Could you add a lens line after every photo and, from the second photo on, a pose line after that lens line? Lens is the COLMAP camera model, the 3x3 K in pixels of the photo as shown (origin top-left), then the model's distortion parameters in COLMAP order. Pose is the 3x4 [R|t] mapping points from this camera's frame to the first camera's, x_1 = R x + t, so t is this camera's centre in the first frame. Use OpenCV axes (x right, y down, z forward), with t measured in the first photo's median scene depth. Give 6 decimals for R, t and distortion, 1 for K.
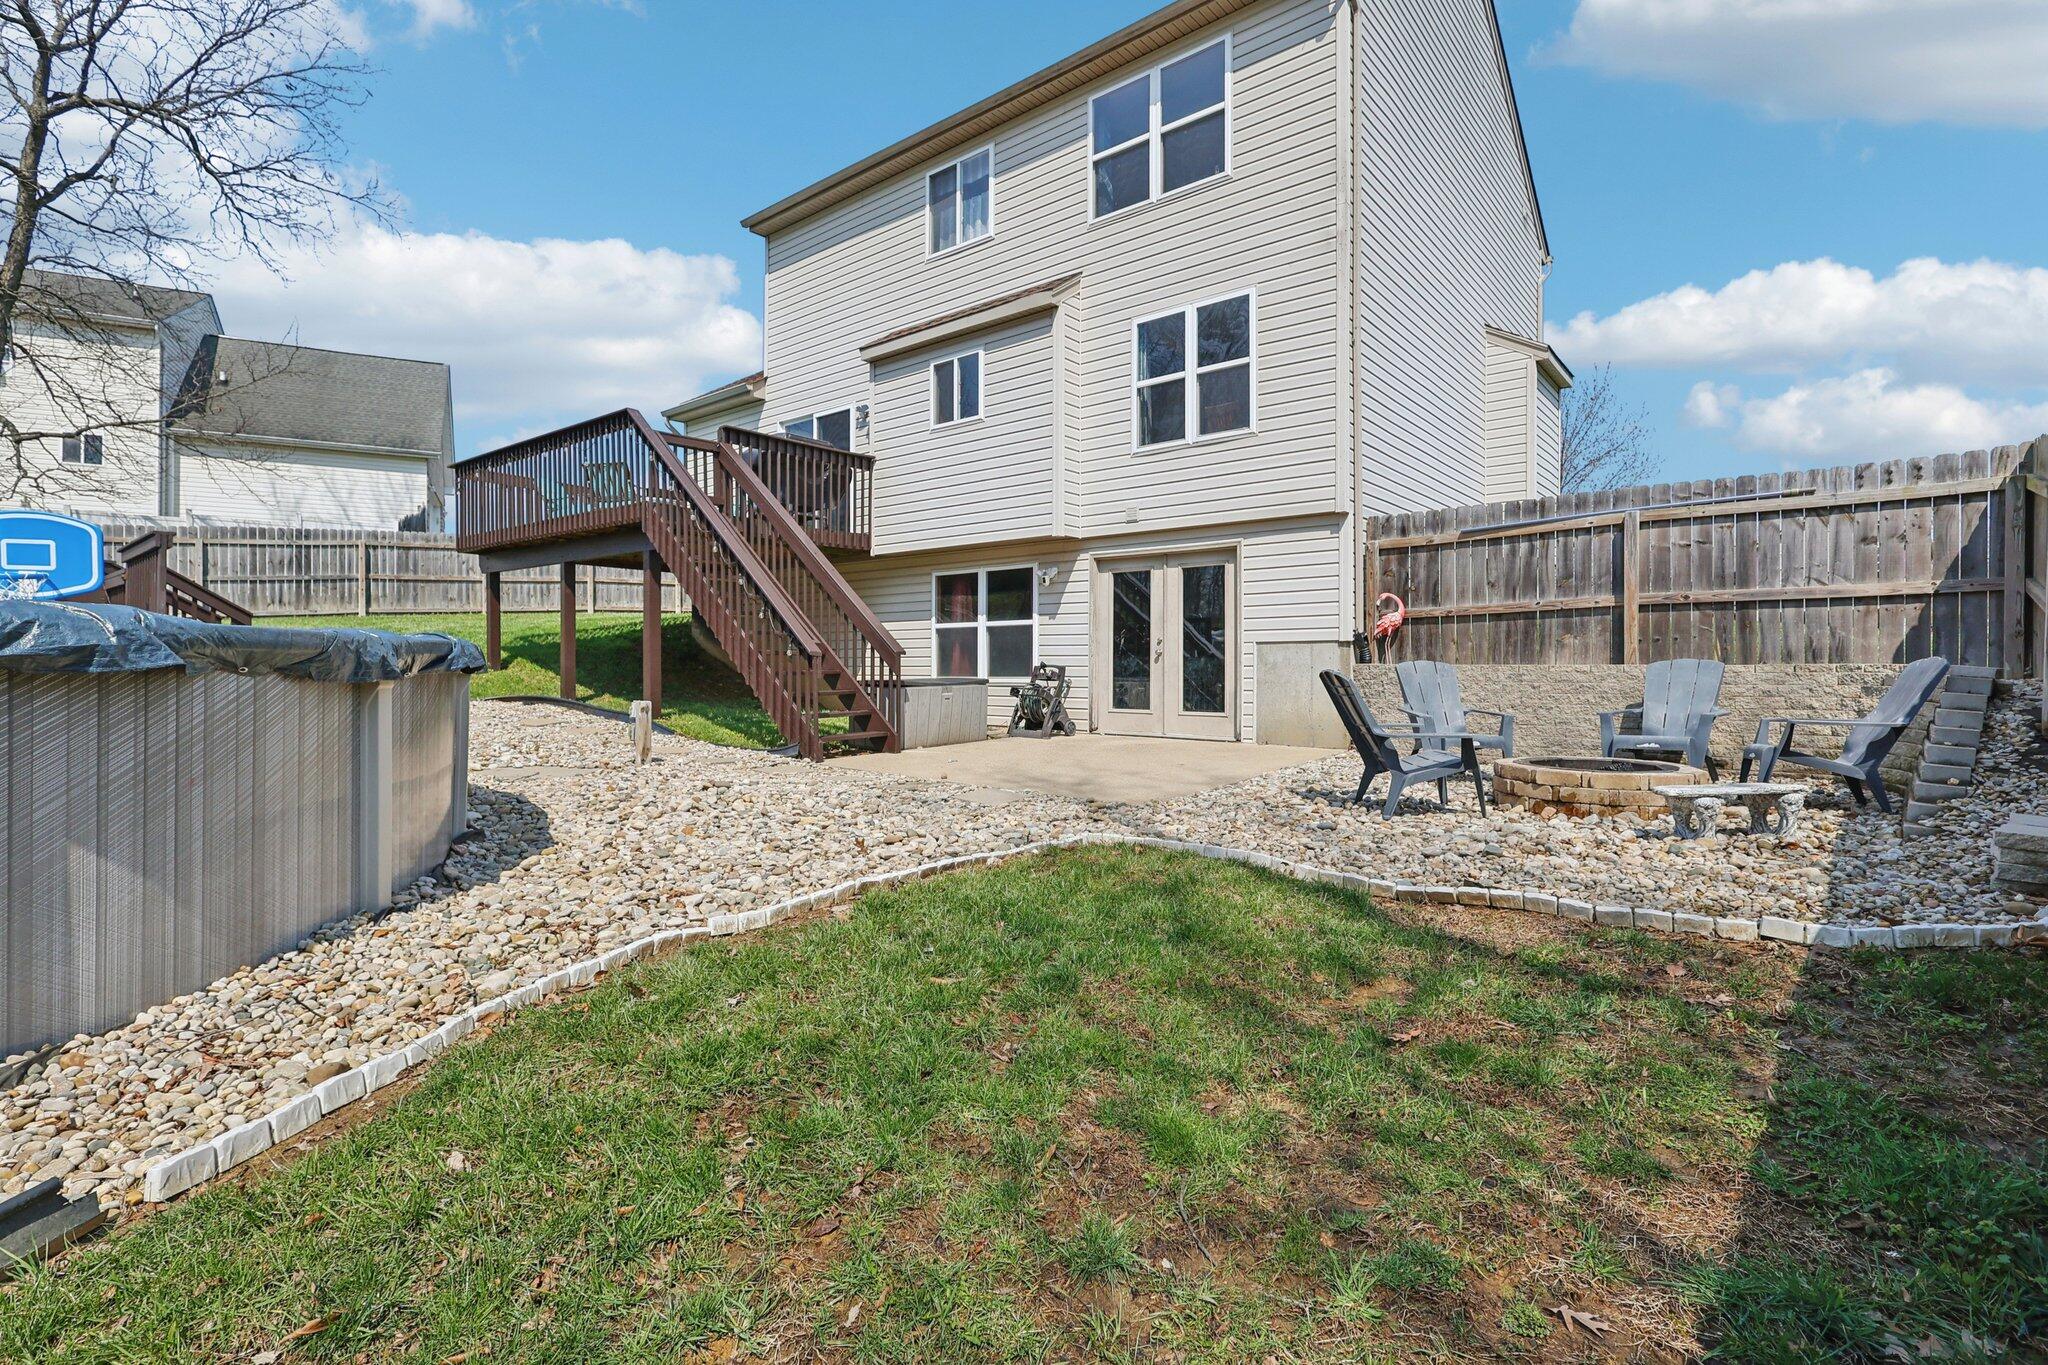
lens RADIAL K [[955.0, 0, 1013.5], [0, 955.0, 664.7], [0, 0, 1]] dist [0.003635, 0.000674]
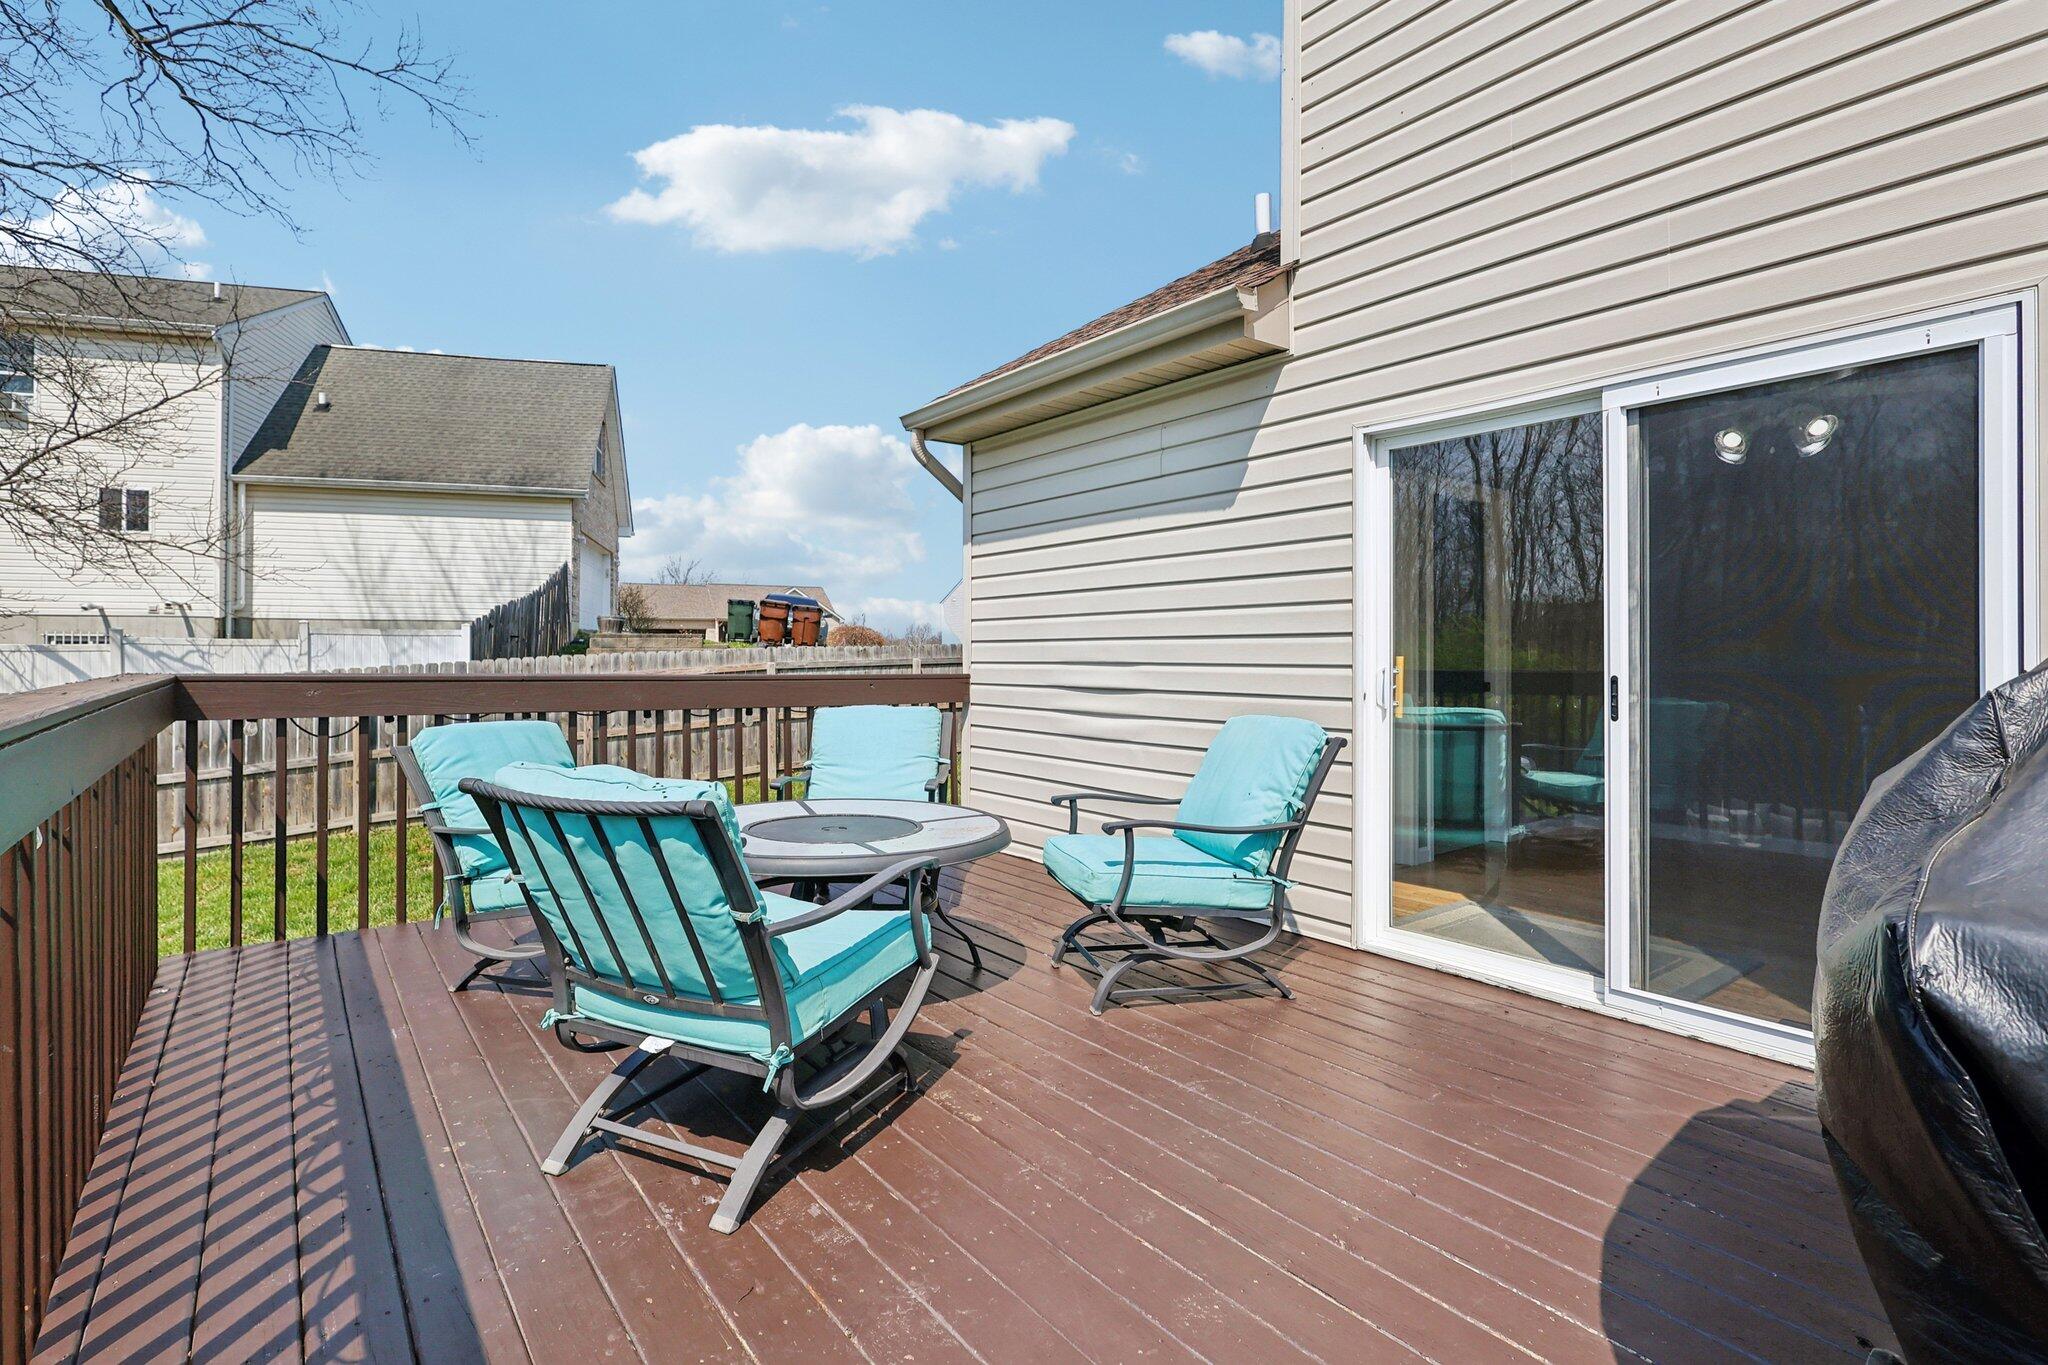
lens RADIAL K [[955.0, 0, 1026.6], [0, 955.0, 664.9], [0, 0, 1]] dist [0.003635, 0.000674]
pose [[0.979220, -0.001102, -0.202796, -0.175834], [0.003732, 0.999914, 0.012589, -0.123806], [0.202765, -0.013085, 0.979140, 0.463010]]
